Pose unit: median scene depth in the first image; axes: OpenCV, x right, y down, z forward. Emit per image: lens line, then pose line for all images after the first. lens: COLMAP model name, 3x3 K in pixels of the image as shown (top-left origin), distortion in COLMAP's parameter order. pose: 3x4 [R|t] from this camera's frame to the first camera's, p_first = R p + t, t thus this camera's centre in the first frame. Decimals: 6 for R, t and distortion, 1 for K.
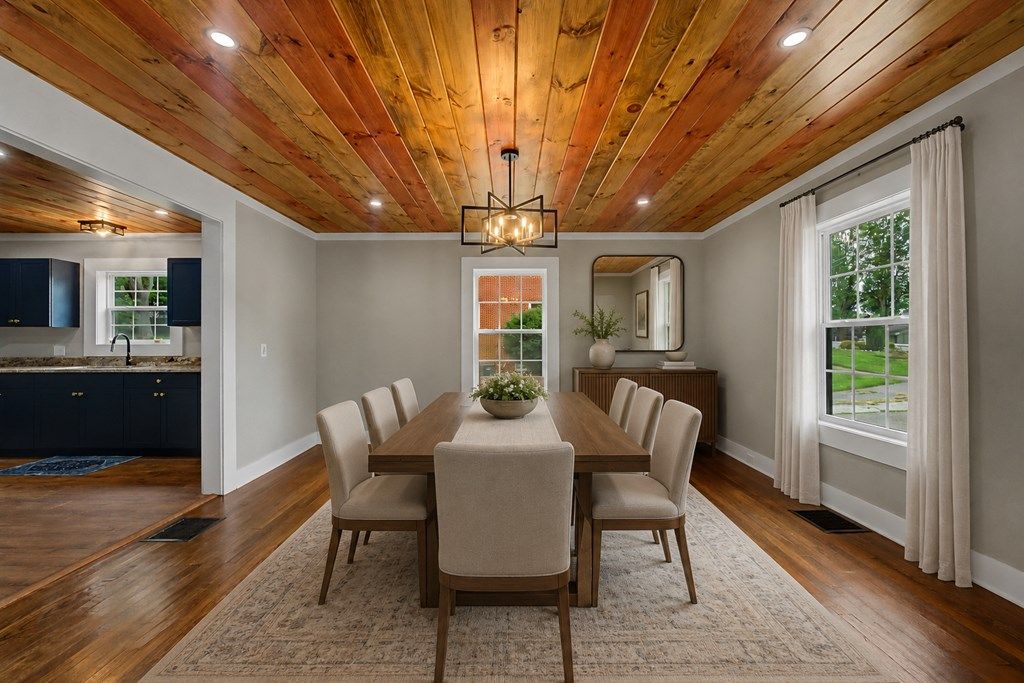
lens RADIAL K [[418.0, 0, 509.7], [0, 418.0, 338.8], [0, 0, 1]] dist [-0.004090, -0.000356]
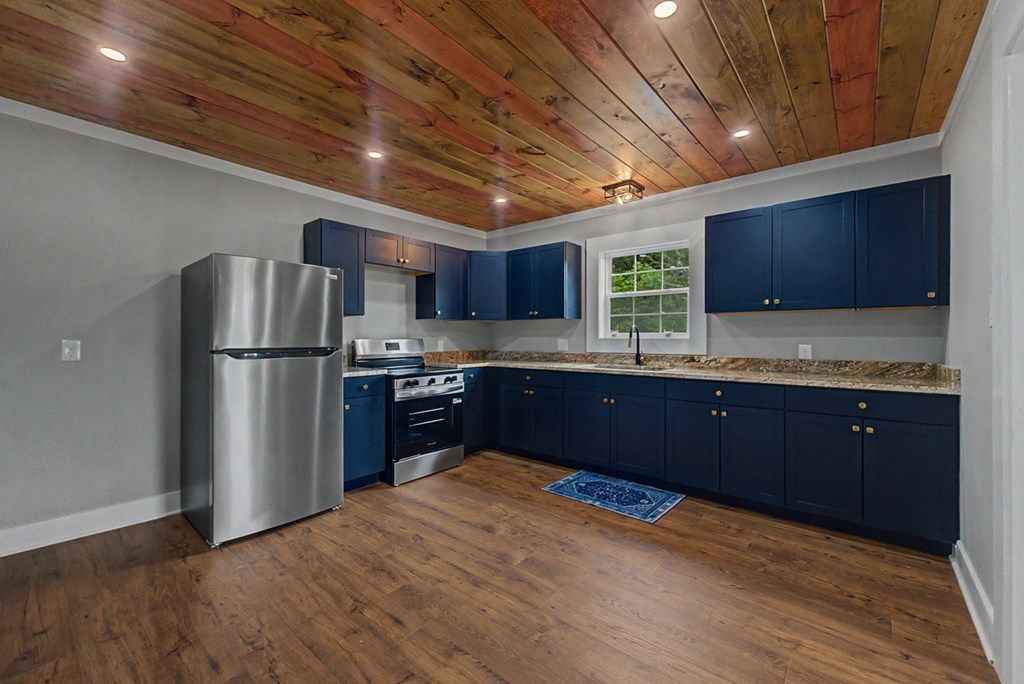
lens RADIAL K [[418.0, 0, 512.6], [0, 418.0, 338.4], [0, 0, 1]] dist [-0.004090, -0.000356]
pose [[0.768314, 0.005462, -0.640049, -0.584613], [0.002048, 0.999938, 0.010991, 0.003686], [0.640069, -0.009755, 0.768255, 0.230460]]
